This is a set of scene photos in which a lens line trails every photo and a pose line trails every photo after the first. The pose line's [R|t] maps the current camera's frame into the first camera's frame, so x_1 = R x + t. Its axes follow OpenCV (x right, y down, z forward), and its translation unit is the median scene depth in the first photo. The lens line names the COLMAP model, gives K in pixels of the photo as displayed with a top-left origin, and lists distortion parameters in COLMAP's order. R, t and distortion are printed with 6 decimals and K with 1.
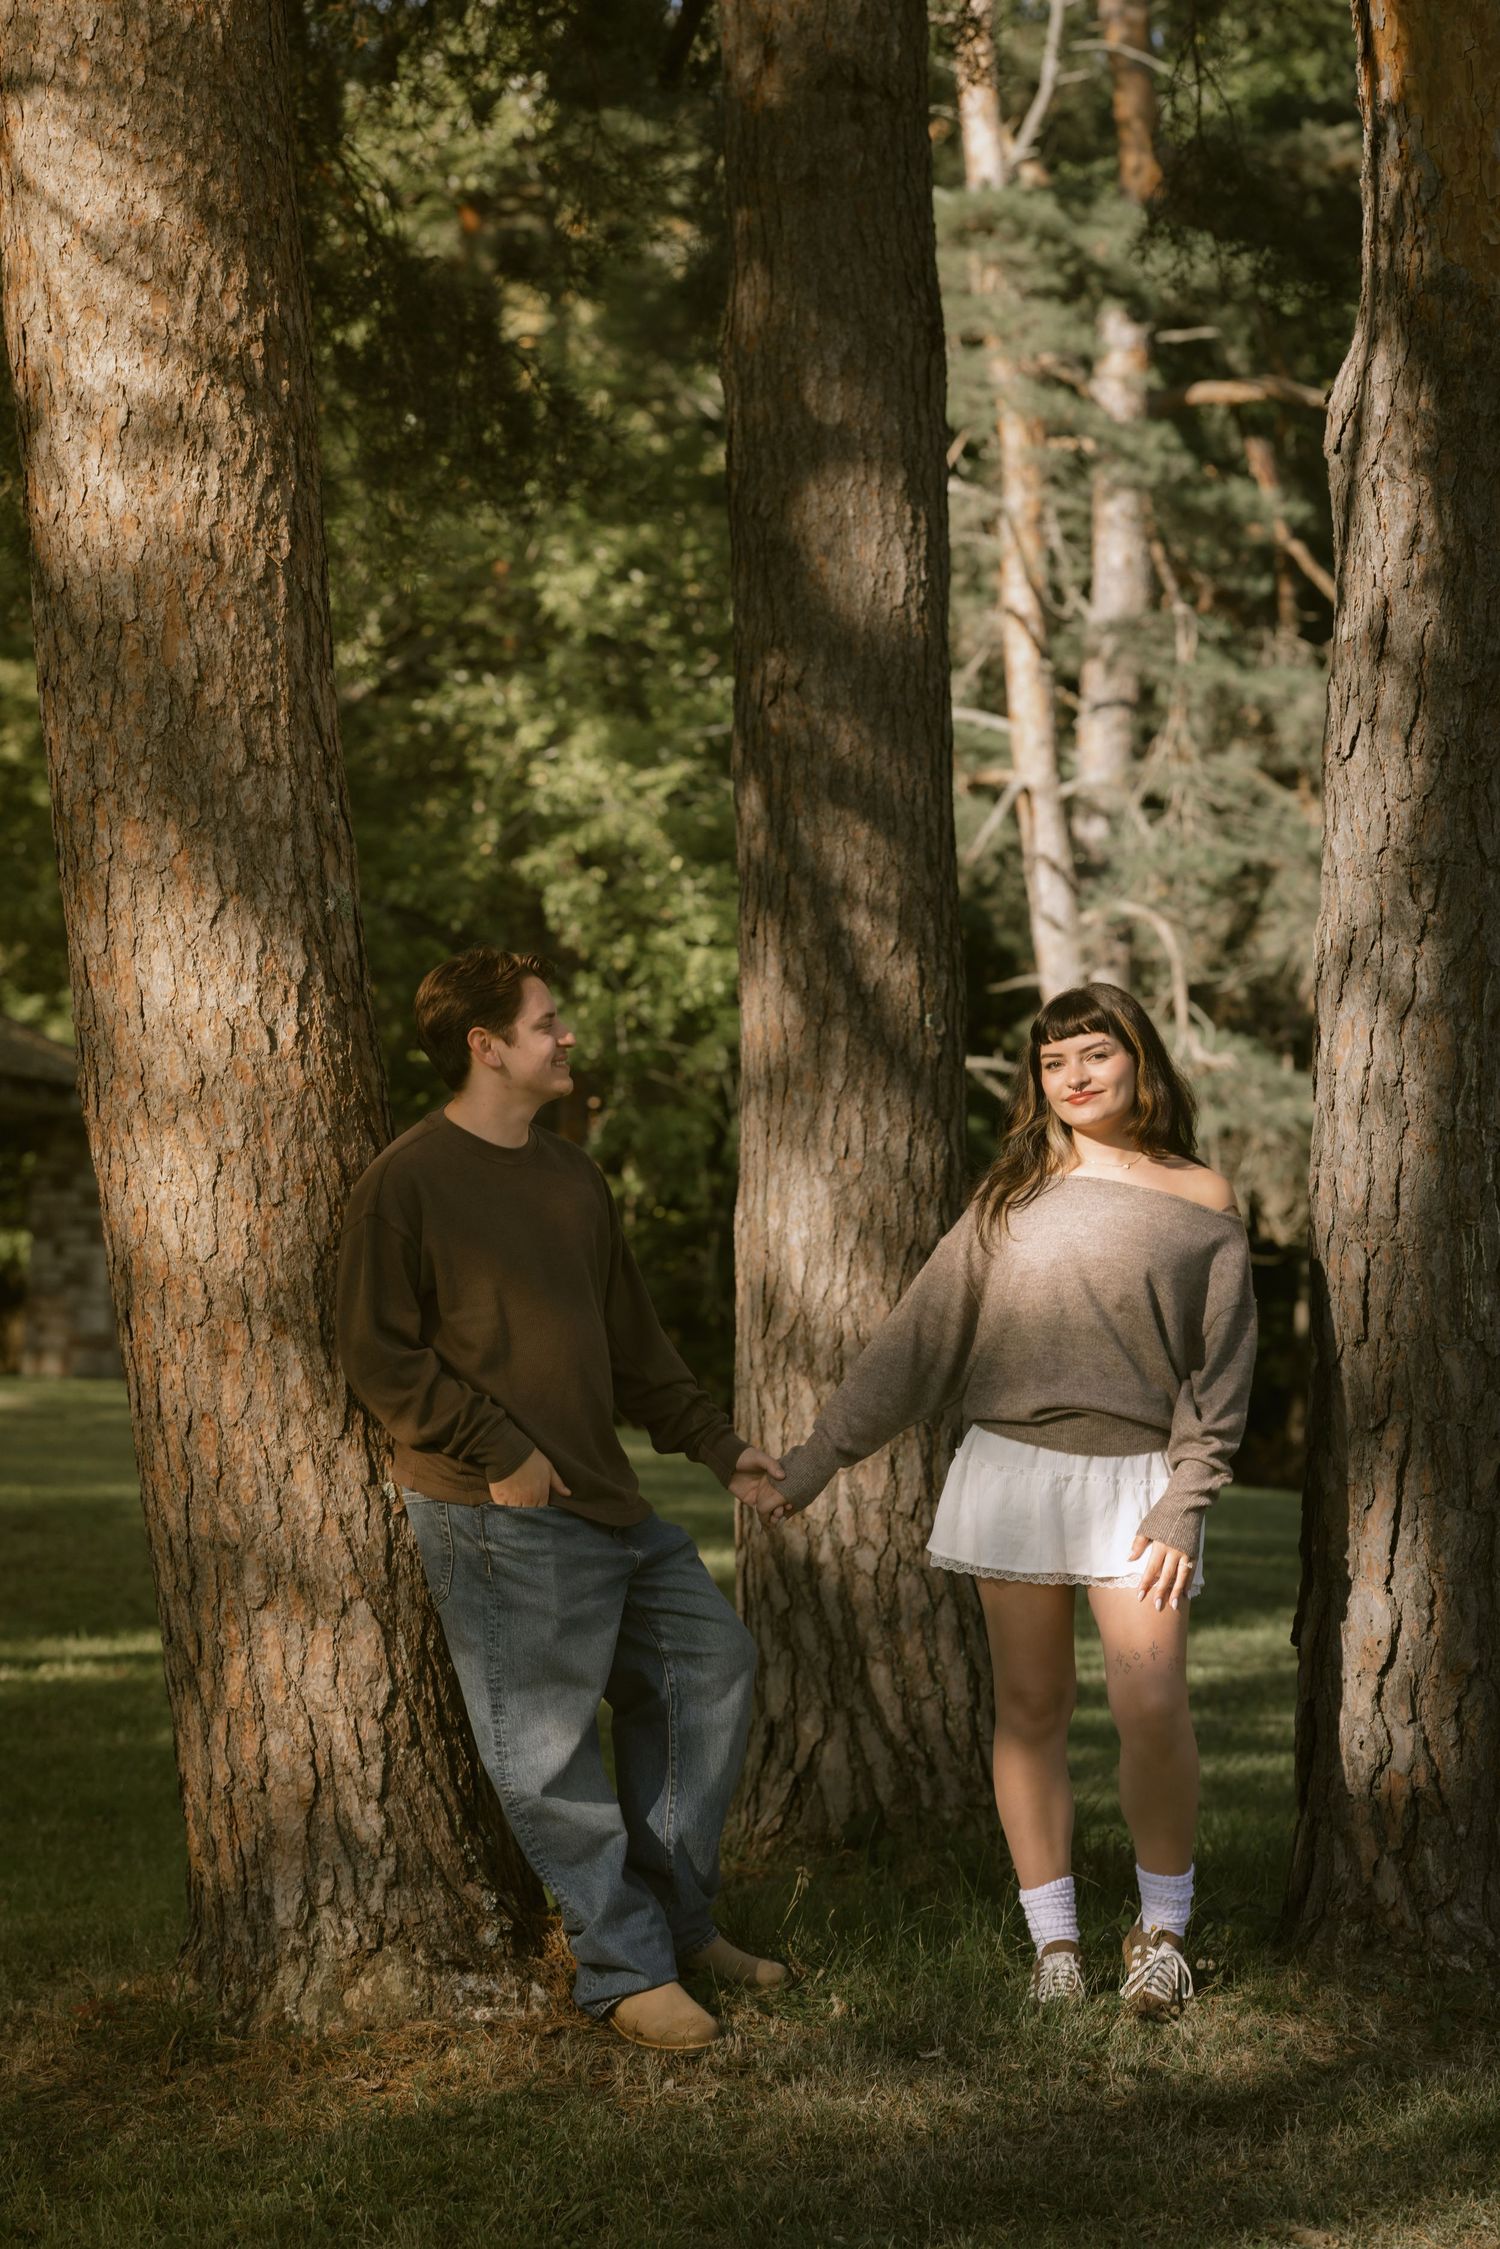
lens RADIAL K [[5262.1, 0, 745.7], [0, 5262.1, 920.4], [0, 0, 1]] dist [-0.038284, 0.405711]
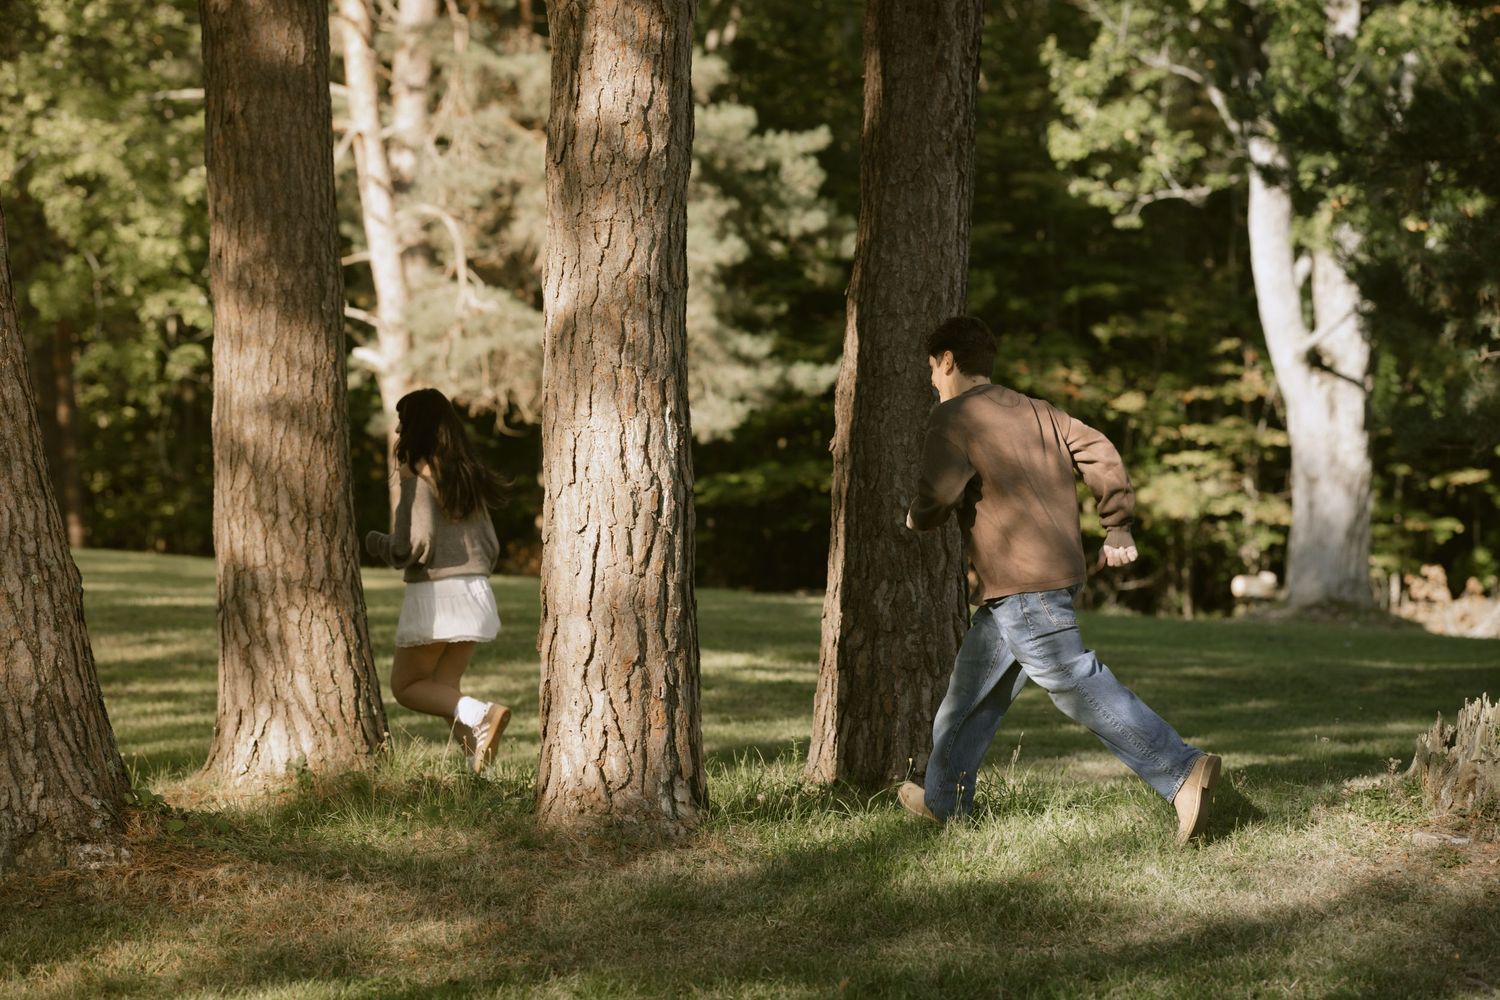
lens RADIAL K [[3509.6, 0, 750.0], [0, 3509.6, 500.0], [0, 0, 1]] dist [-0.038284, 0.405711]
pose [[0.986321, -0.025010, 0.162930, -0.016190], [0.011286, 0.996349, 0.084619, -0.012982], [-0.164452, -0.081623, 0.983002, -0.163268]]
